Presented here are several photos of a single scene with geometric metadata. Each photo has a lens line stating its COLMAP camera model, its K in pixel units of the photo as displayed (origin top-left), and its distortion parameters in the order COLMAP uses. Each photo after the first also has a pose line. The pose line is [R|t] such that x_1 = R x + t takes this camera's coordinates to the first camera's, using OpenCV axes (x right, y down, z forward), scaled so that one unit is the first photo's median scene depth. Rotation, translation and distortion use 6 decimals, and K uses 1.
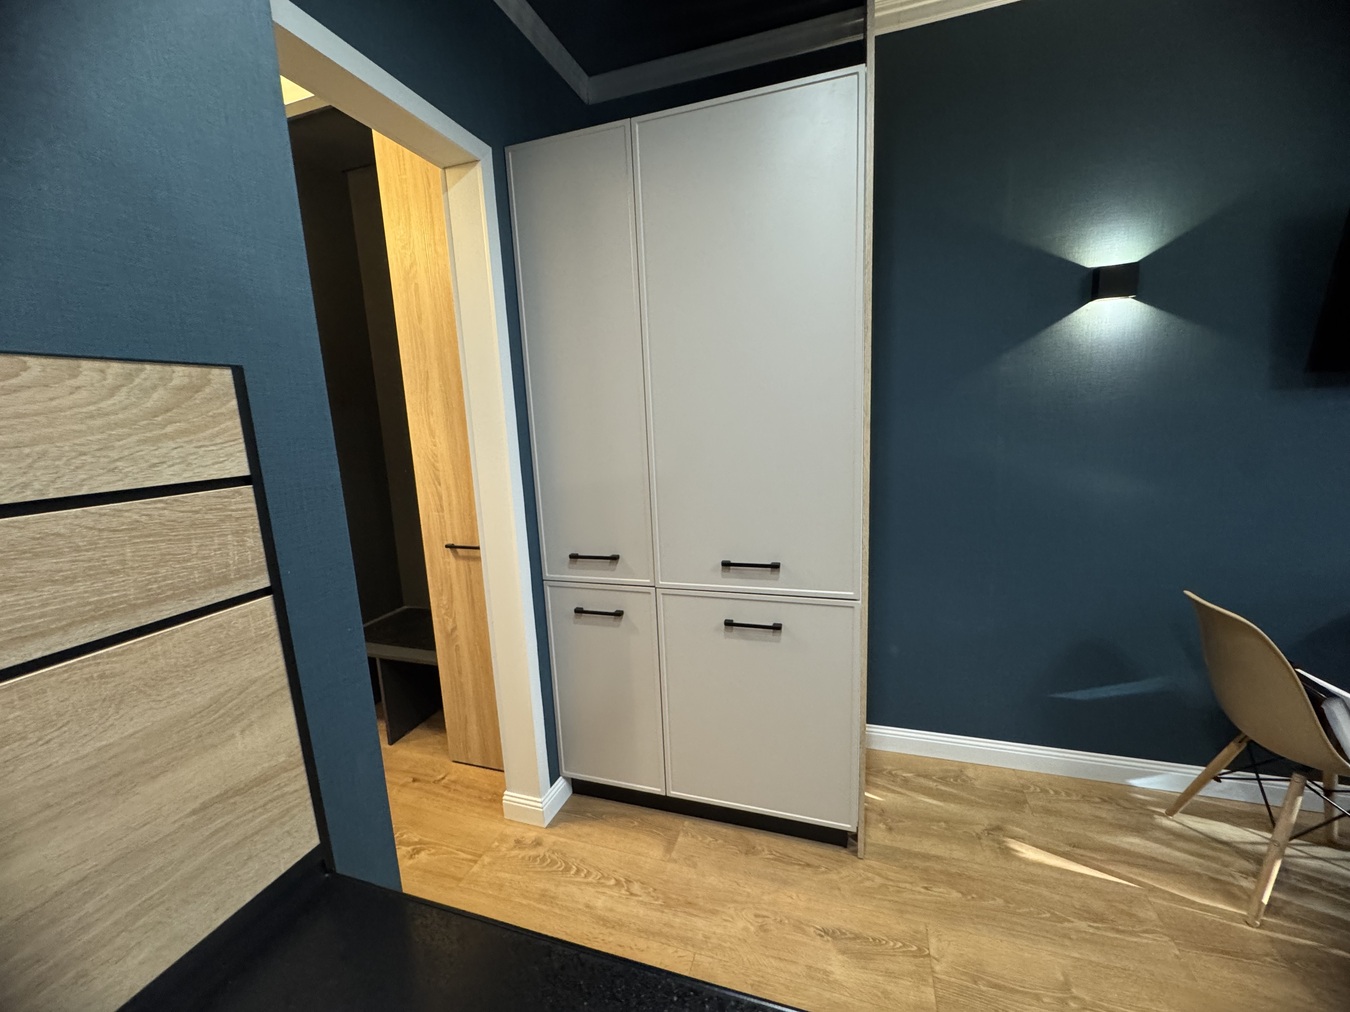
lens RADIAL K [[540.1, 0, 674.3], [0, 540.1, 505.7], [0, 0, 1]] dist [-0.004247, 0.000695]
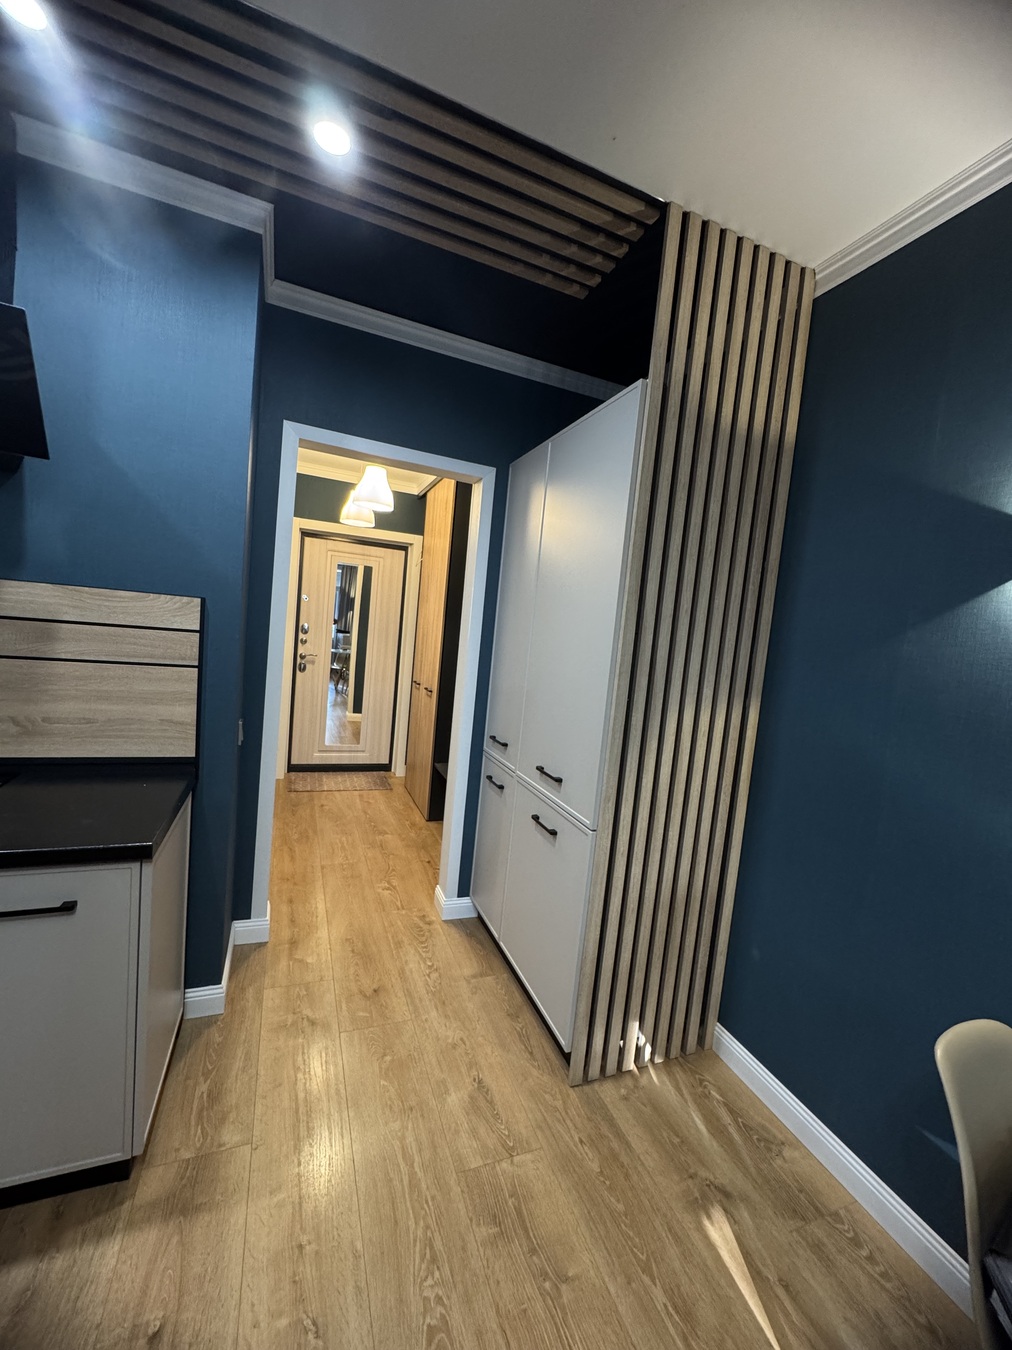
lens RADIAL K [[540.1, 0, 507.0], [0, 540.1, 675.0], [0, 0, 1]] dist [-0.004247, 0.000695]
pose [[0.633376, 0.169611, -0.755028, 0.973235], [-0.248364, 0.968623, 0.009247, -0.095919], [0.732906, 0.181664, 0.655627, 0.091868]]
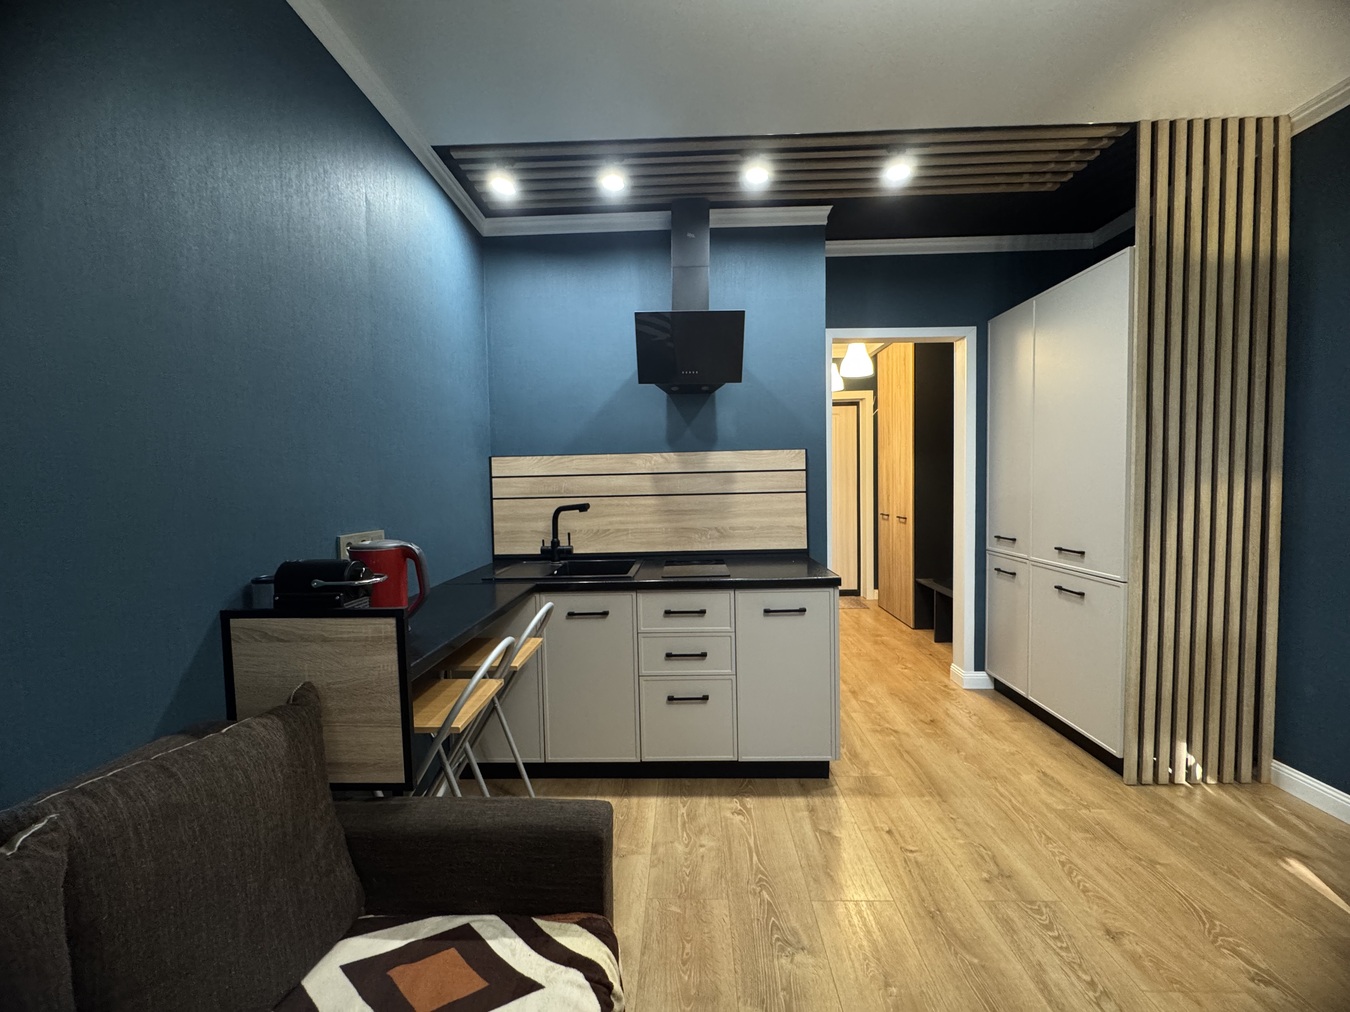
lens RADIAL K [[540.1, 0, 673.6], [0, 540.1, 505.5], [0, 0, 1]] dist [-0.004247, 0.000695]
pose [[0.285632, 0.083675, -0.954679, 1.316940], [-0.153223, 0.987353, 0.040696, 0.093527], [0.946011, 0.134655, 0.294841, -0.582501]]
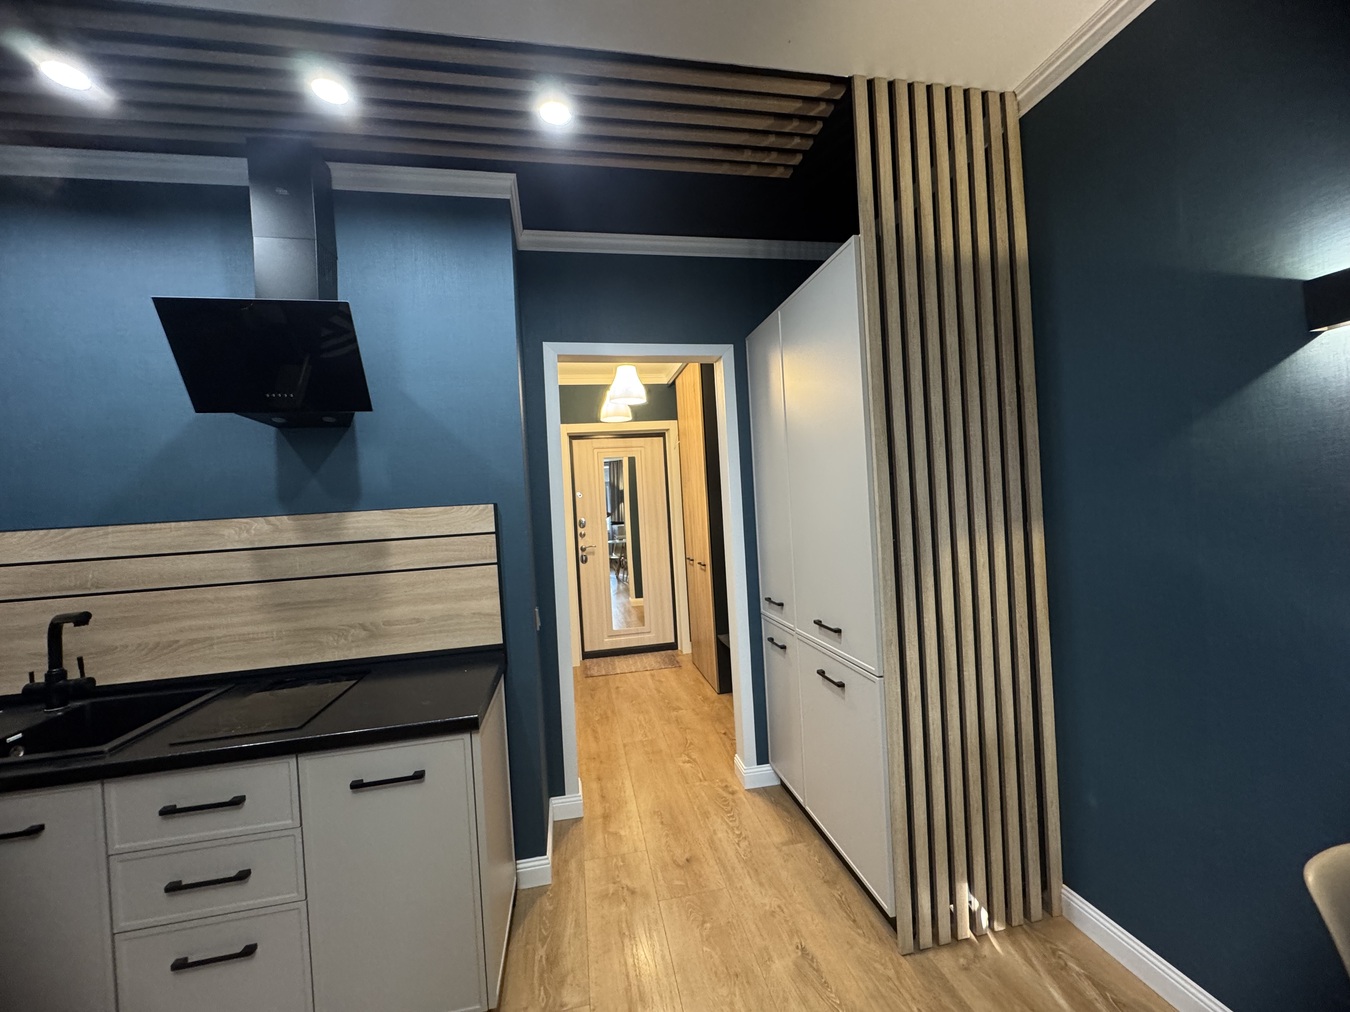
lens RADIAL K [[540.1, 0, 674.0], [0, 540.1, 505.4], [0, 0, 1]] dist [-0.004247, 0.000695]
pose [[0.488923, 0.019464, -0.872110, 1.040830], [-0.110896, 0.993026, -0.040007, -0.075425], [0.865250, 0.116274, 0.487672, 0.073895]]
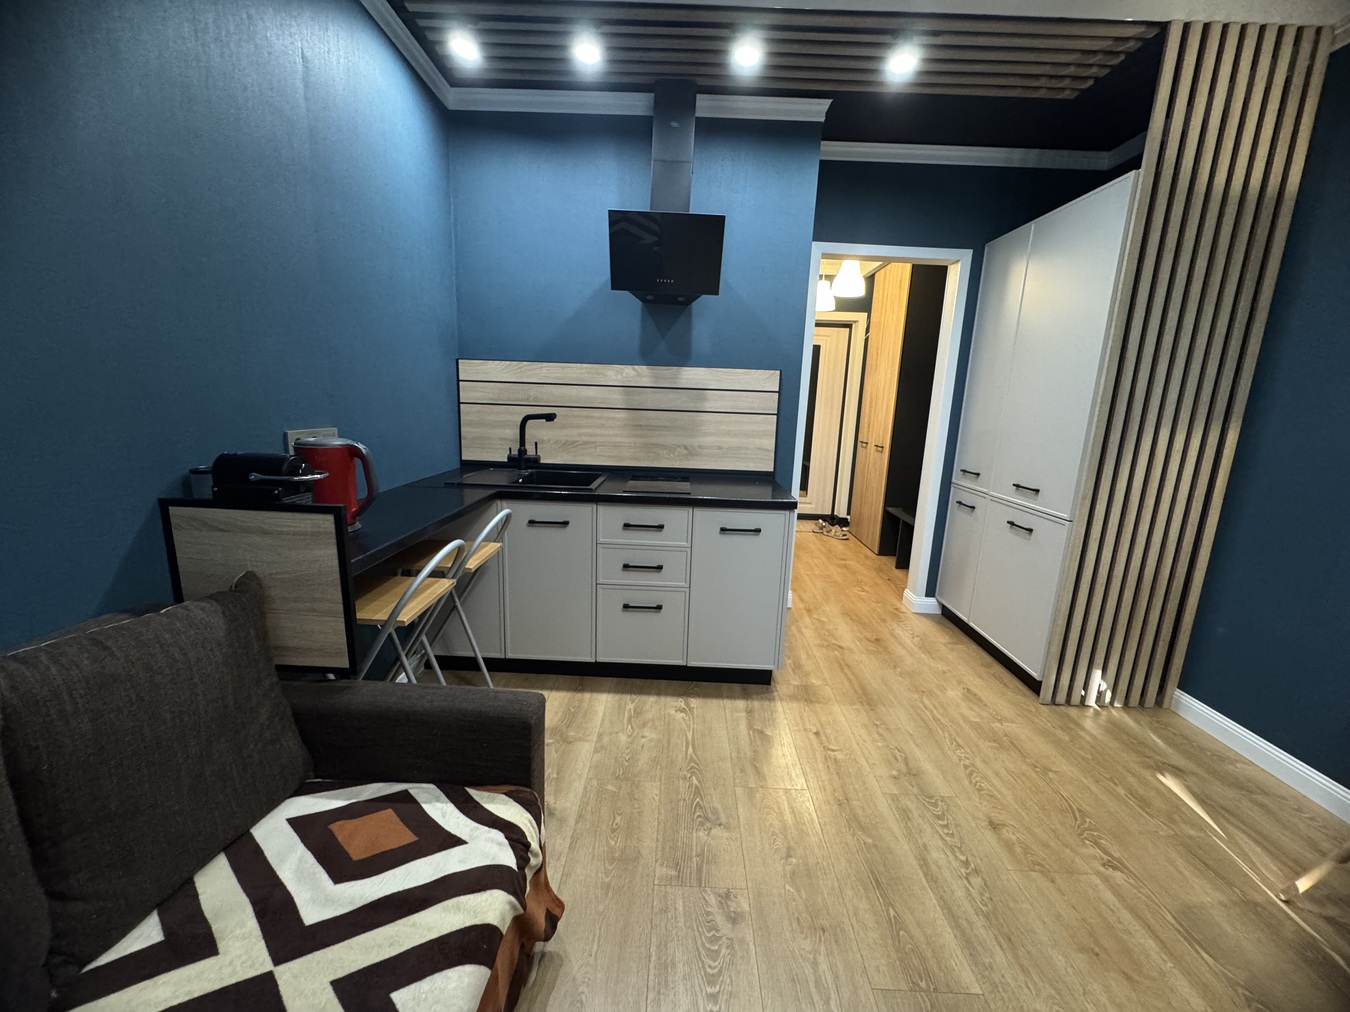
lens RADIAL K [[540.1, 0, 673.9], [0, 540.1, 505.4], [0, 0, 1]] dist [-0.004247, 0.000695]
pose [[0.292326, 0.244773, -0.924463, 1.347289], [-0.210409, 0.959463, 0.187507, 0.080200], [0.932885, 0.139702, 0.331978, -0.511404]]
